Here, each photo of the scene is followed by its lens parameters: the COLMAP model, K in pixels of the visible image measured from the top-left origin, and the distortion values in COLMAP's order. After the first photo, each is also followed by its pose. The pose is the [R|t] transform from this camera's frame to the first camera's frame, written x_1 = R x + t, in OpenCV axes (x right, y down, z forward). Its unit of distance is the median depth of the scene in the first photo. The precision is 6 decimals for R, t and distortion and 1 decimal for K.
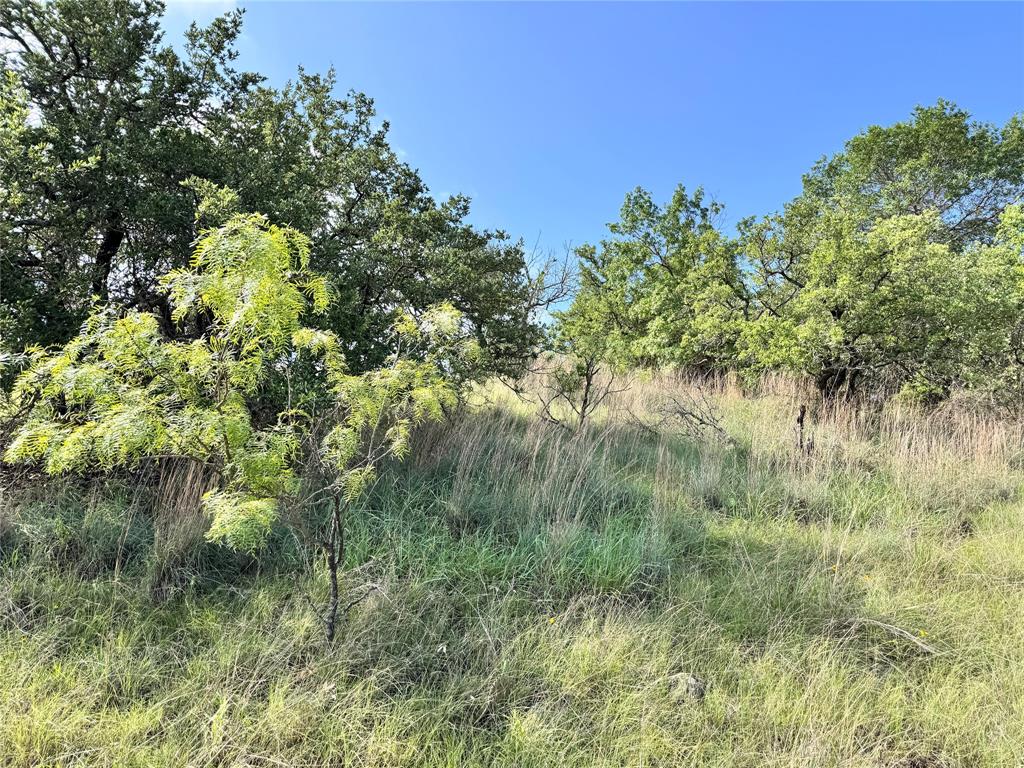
lens RADIAL K [[724.5, 0, 505.2], [0, 724.5, 388.0], [0, 0, 1]] dist [0.107436, -0.169427]
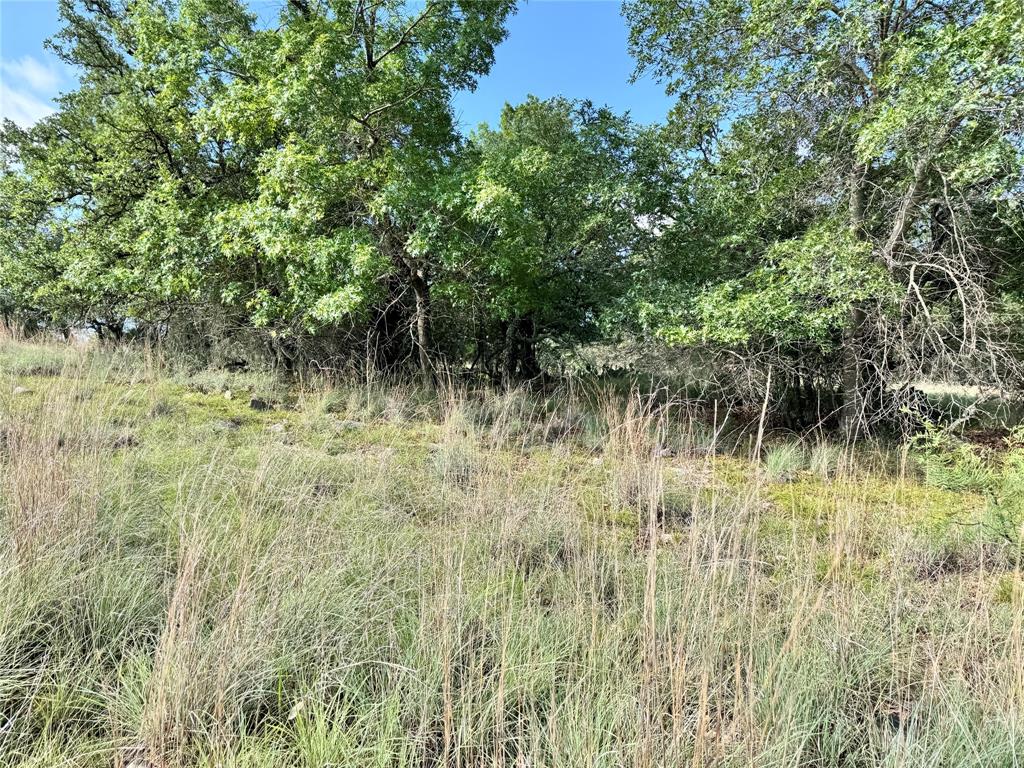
lens RADIAL K [[710.6, 0, 506.6], [0, 710.6, 382.8], [0, 0, 1]] dist [0.004780, -0.019681]
pose [[0.851926, -0.062538, 0.519915, 0.402451], [-0.020100, 0.988206, 0.151803, -0.137191], [-0.523277, -0.139775, 0.840621, 2.229396]]
